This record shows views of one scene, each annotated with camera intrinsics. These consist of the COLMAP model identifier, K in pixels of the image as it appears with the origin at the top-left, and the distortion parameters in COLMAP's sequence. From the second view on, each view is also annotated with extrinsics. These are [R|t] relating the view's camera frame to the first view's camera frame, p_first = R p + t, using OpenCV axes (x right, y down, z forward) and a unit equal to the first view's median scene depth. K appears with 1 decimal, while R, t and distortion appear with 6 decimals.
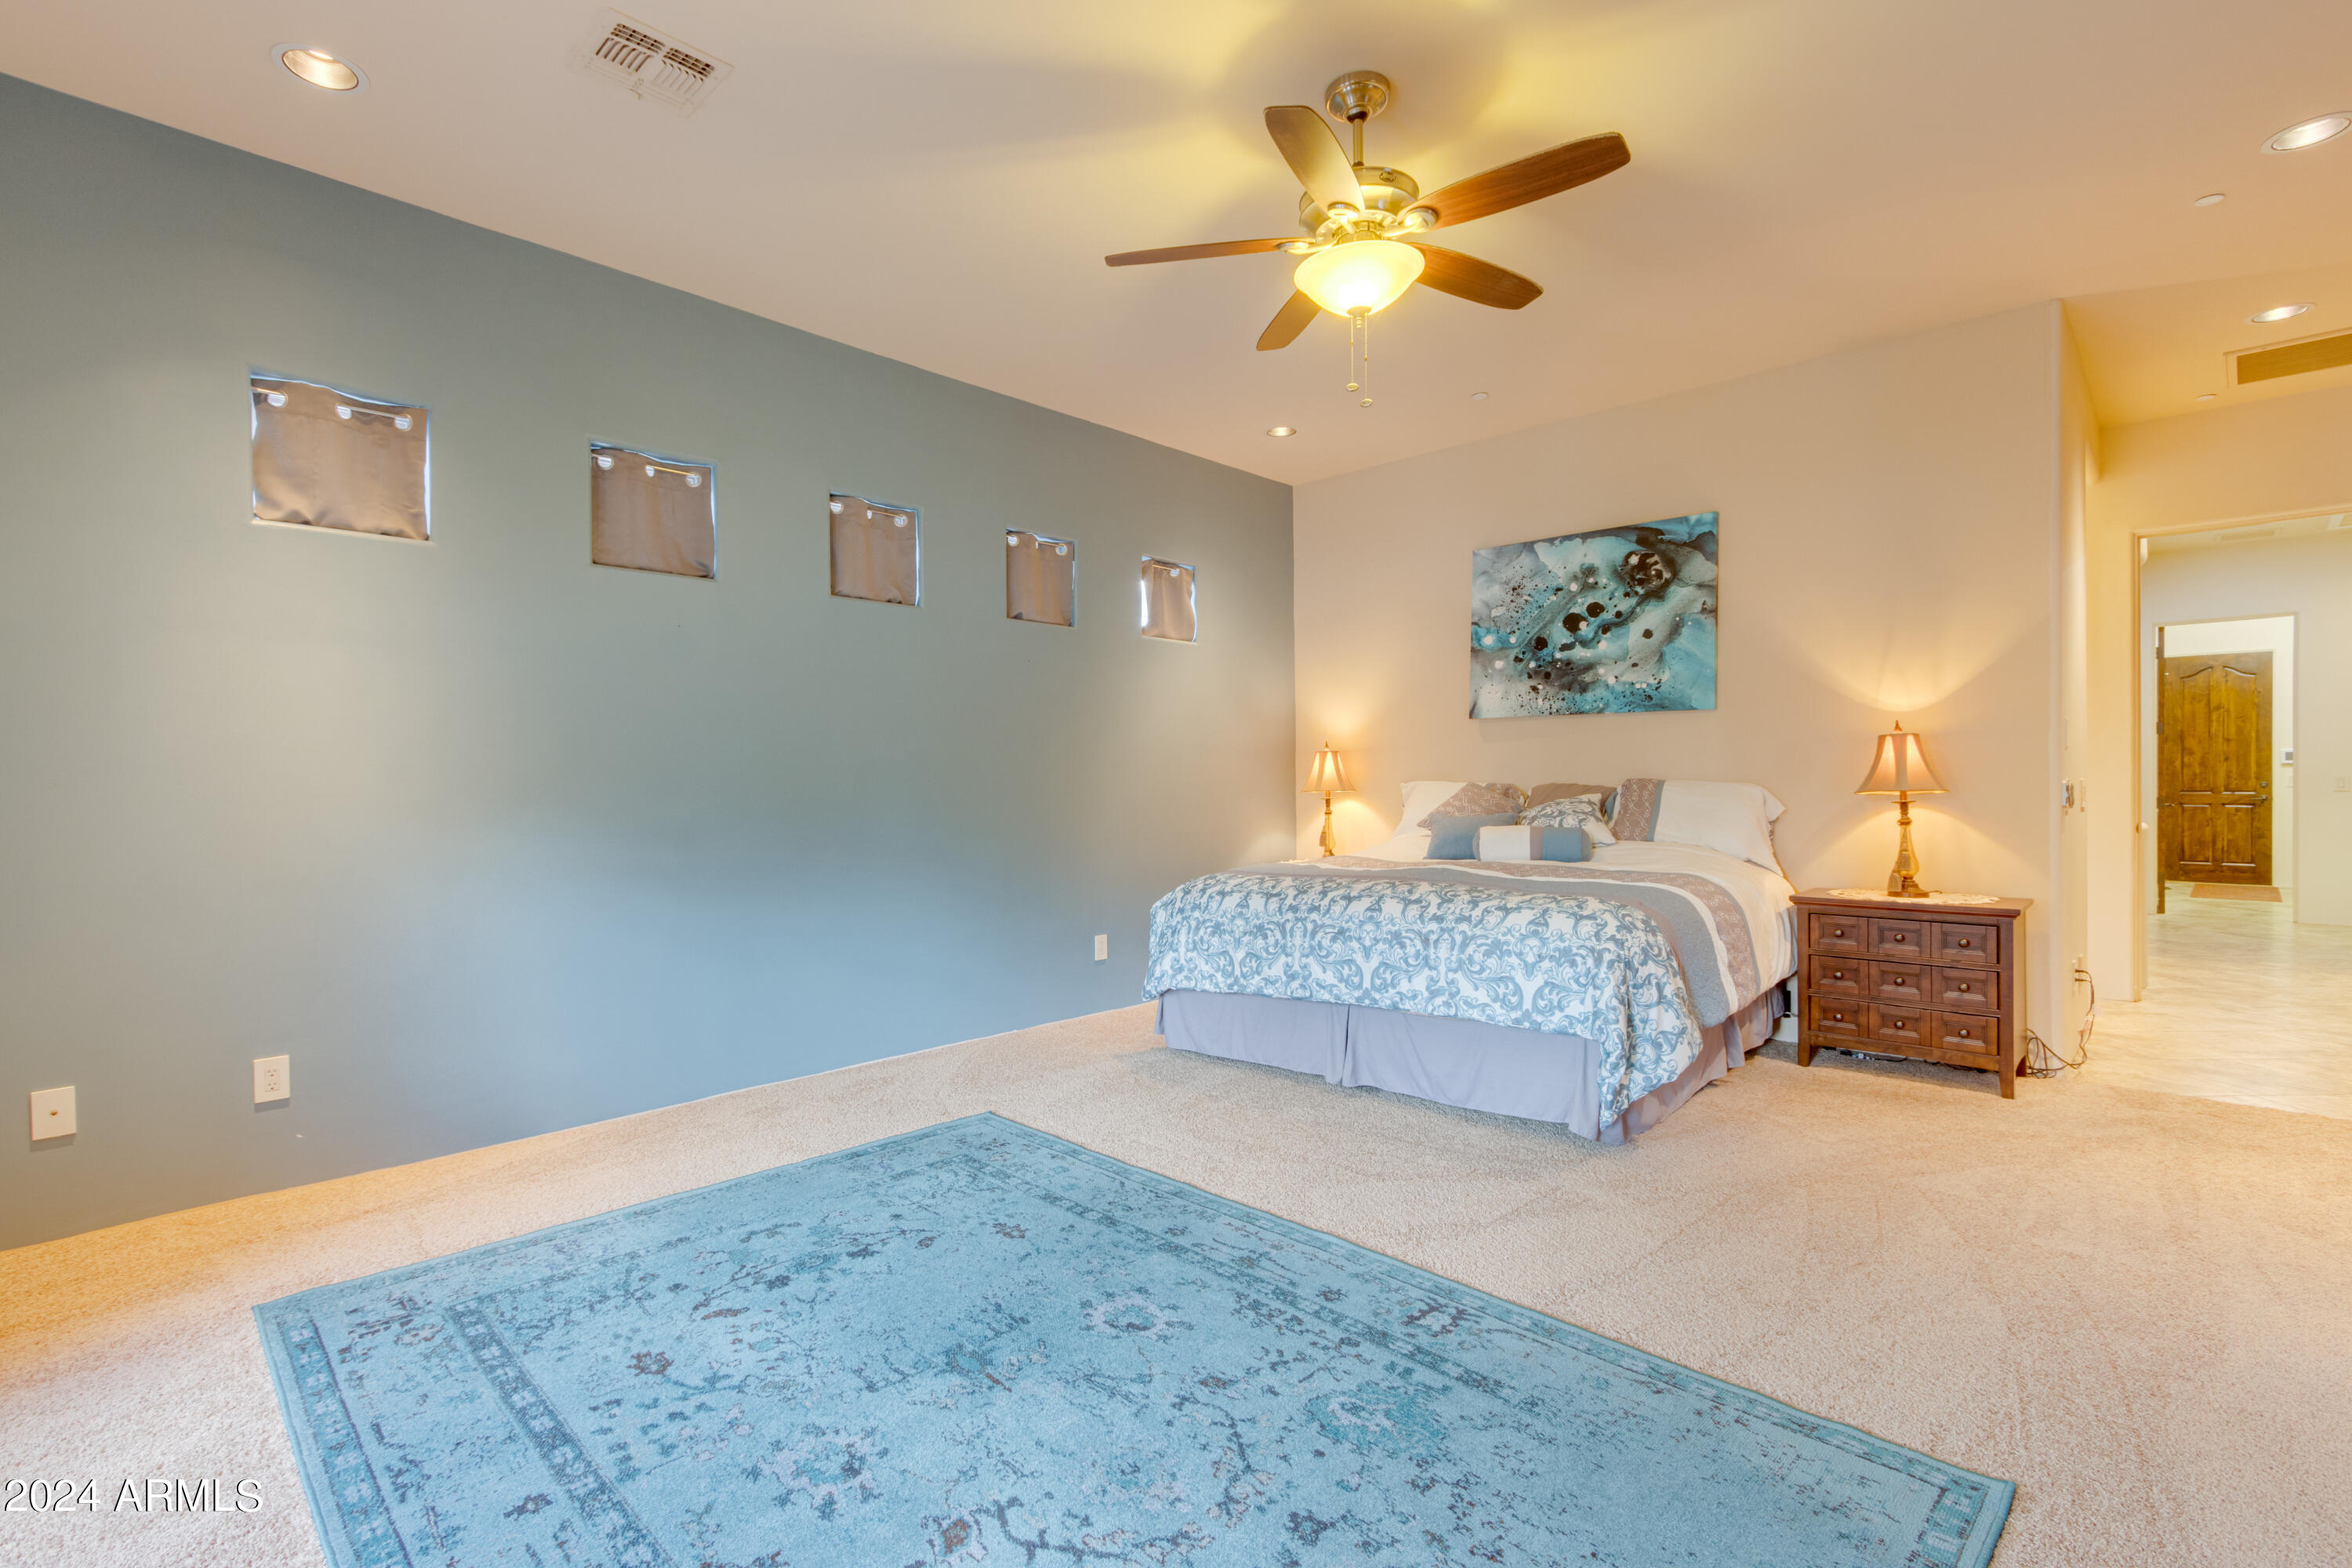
lens RADIAL K [[1072.0, 0, 1155.1], [0, 1072.0, 785.9], [0, 0, 1]] dist [0.005195, -0.001403]
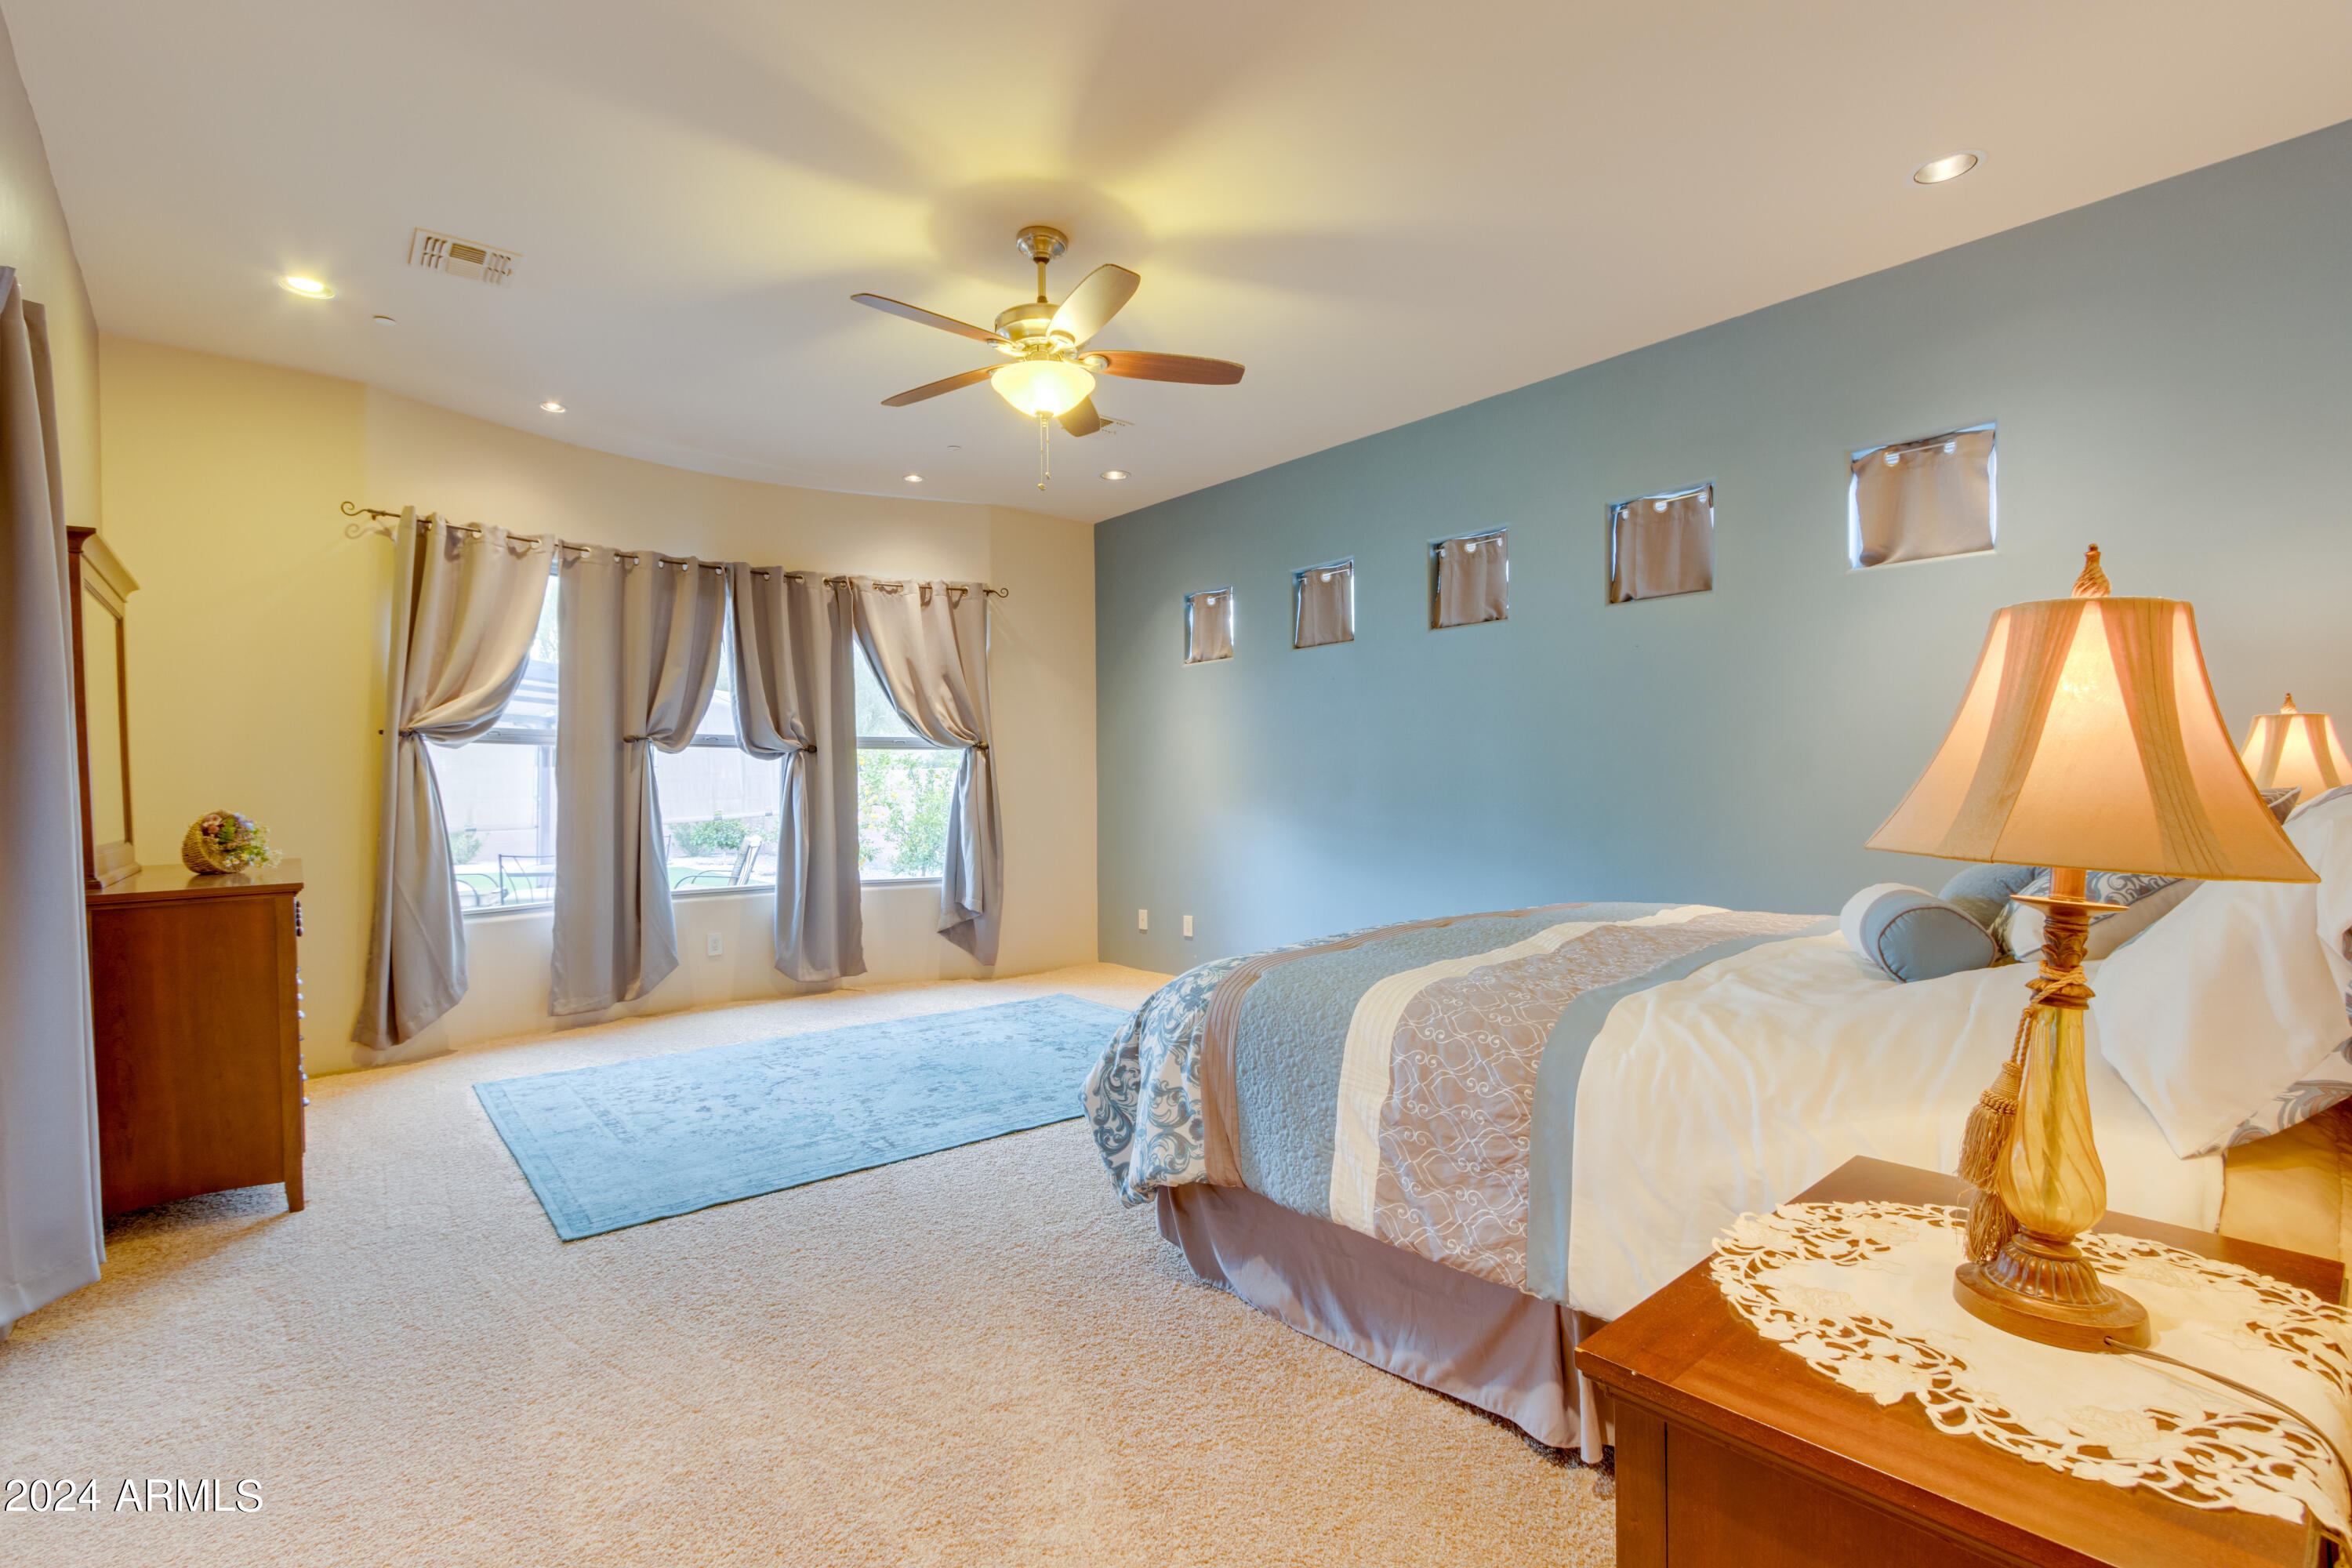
lens RADIAL K [[1072.0, 0, 1158.8], [0, 1072.0, 796.0], [0, 0, 1]] dist [0.005195, -0.001403]
pose [[-0.093655, 0.016787, -0.995463, 1.093611], [0.004482, 0.999855, 0.016439, -0.016322], [0.995595, -0.002923, -0.093717, 0.965788]]
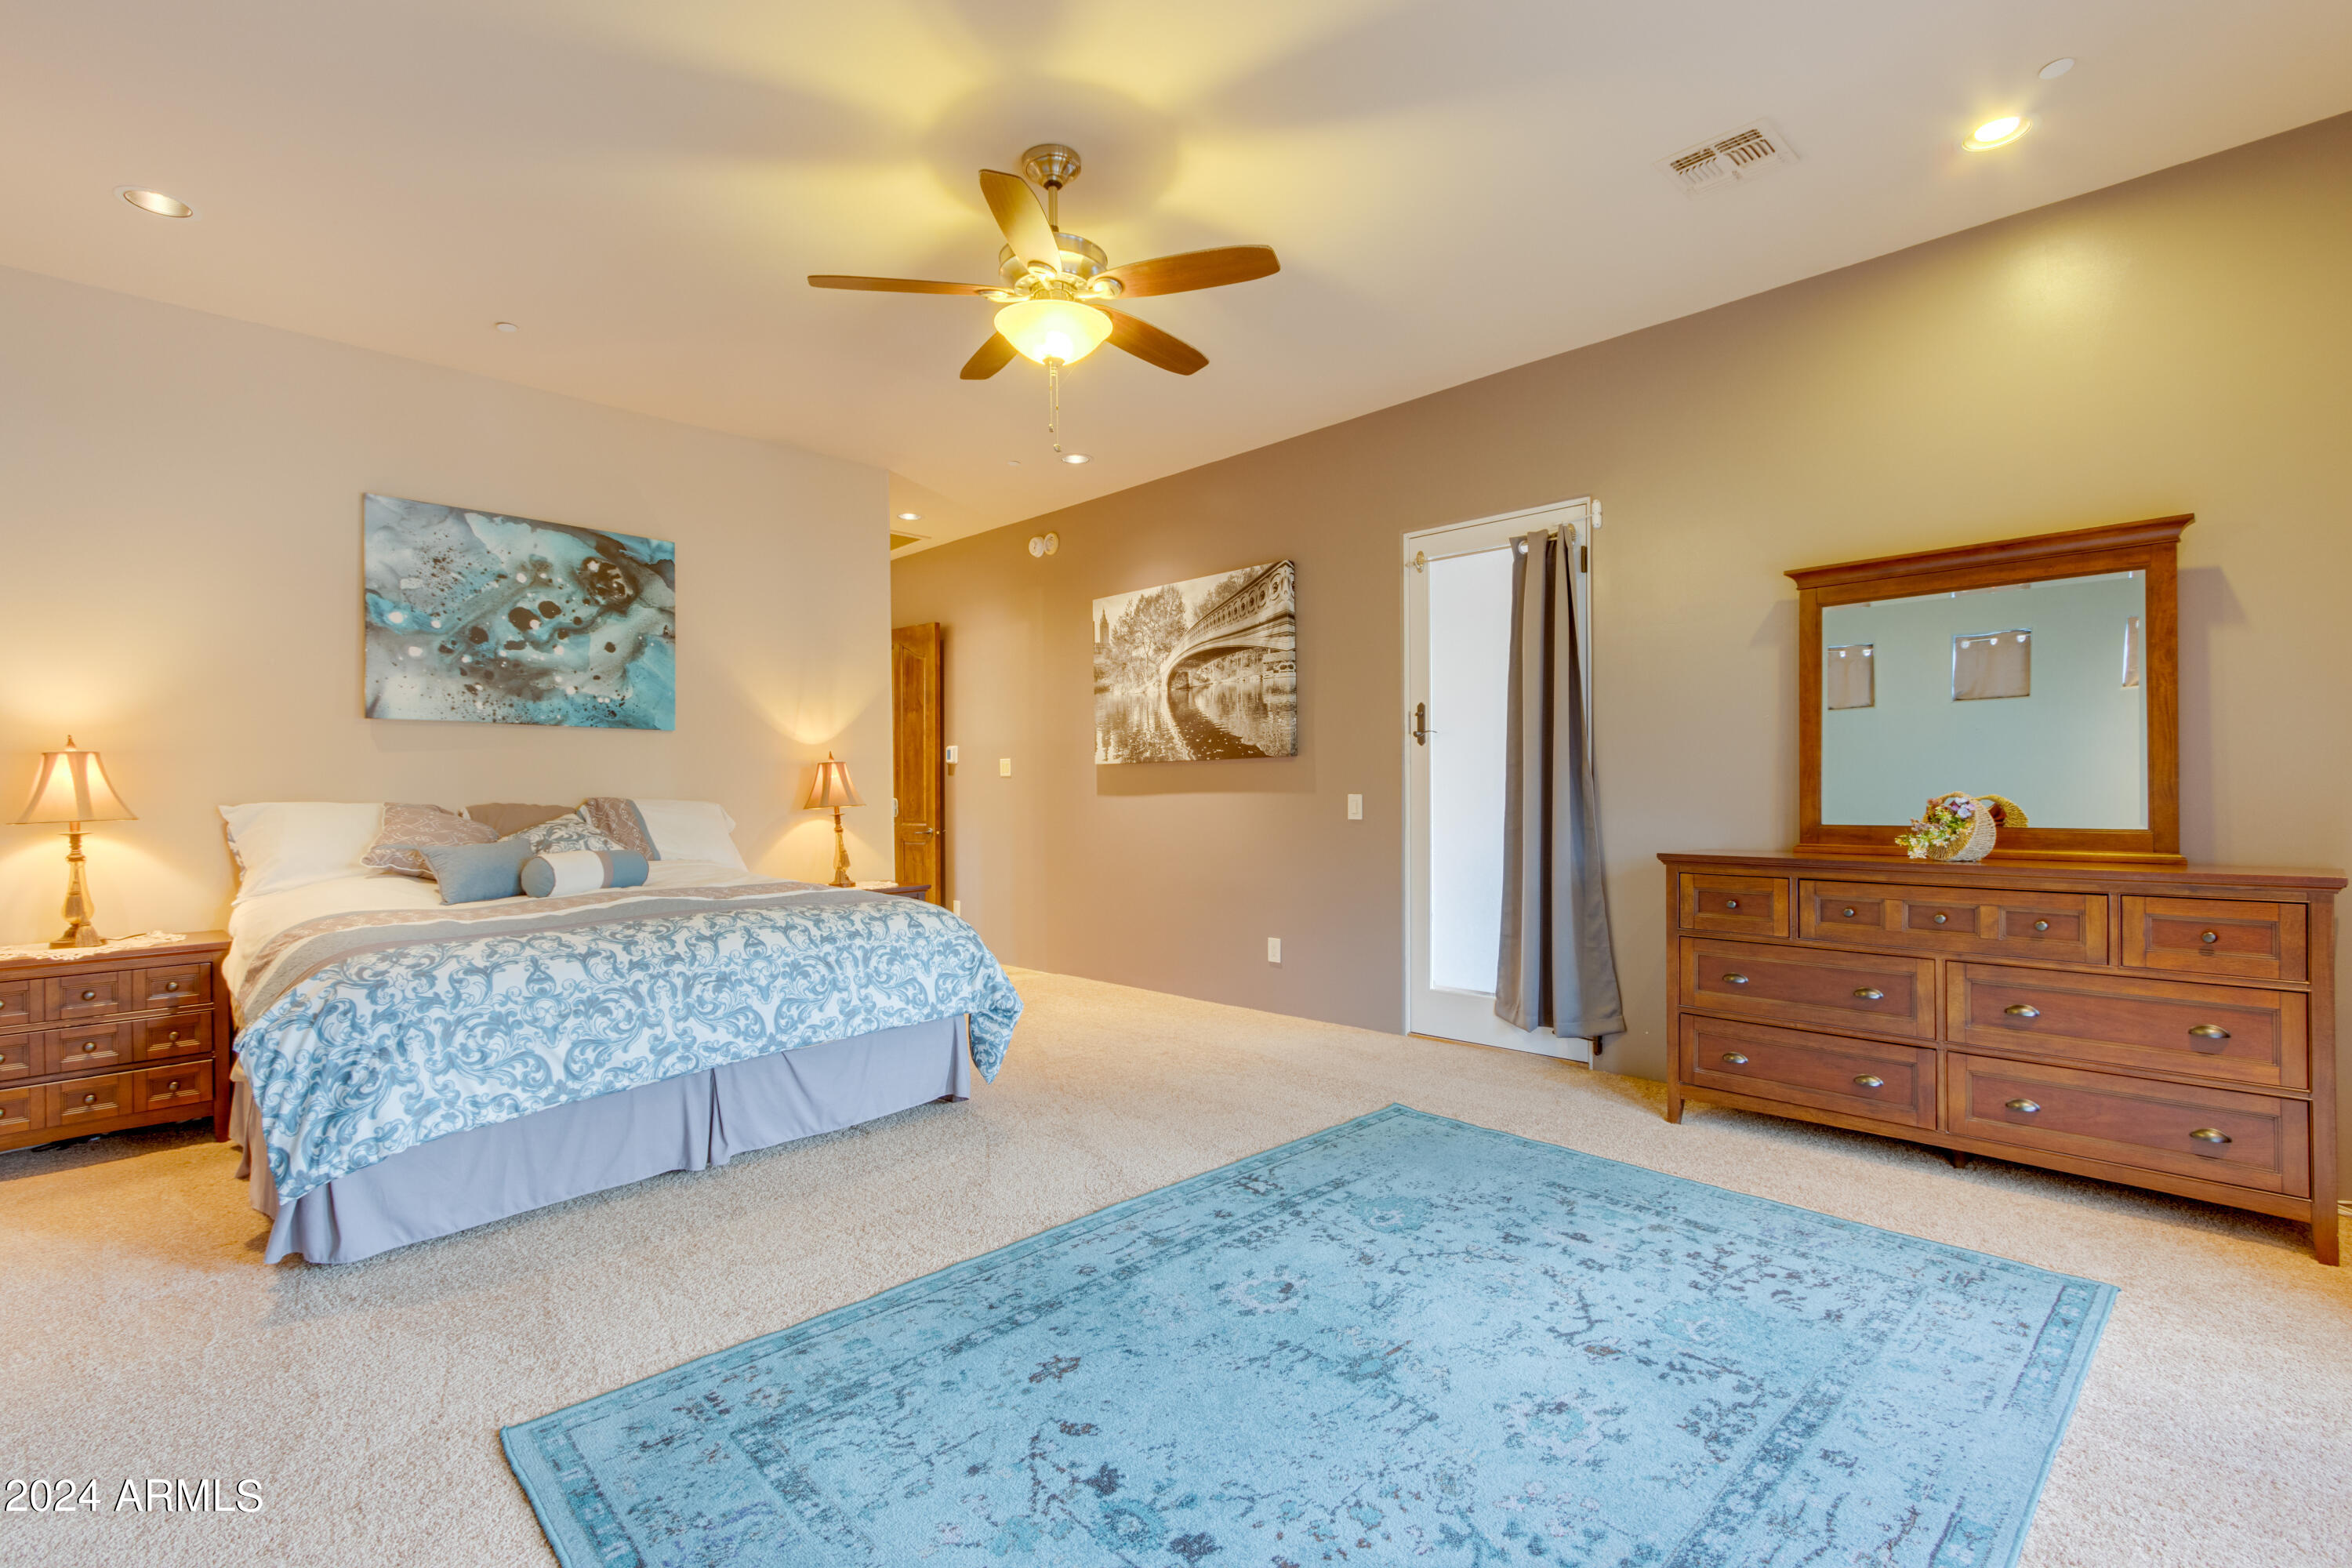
lens RADIAL K [[1072.0, 0, 1169.7], [0, 1072.0, 780.0], [0, 0, 1]] dist [0.005195, -0.001403]
pose [[0.010440, 0.017976, 0.999784, -0.693040], [0.014907, 0.999725, -0.018130, 0.003405], [-0.999834, 0.015093, 0.010169, 0.682065]]
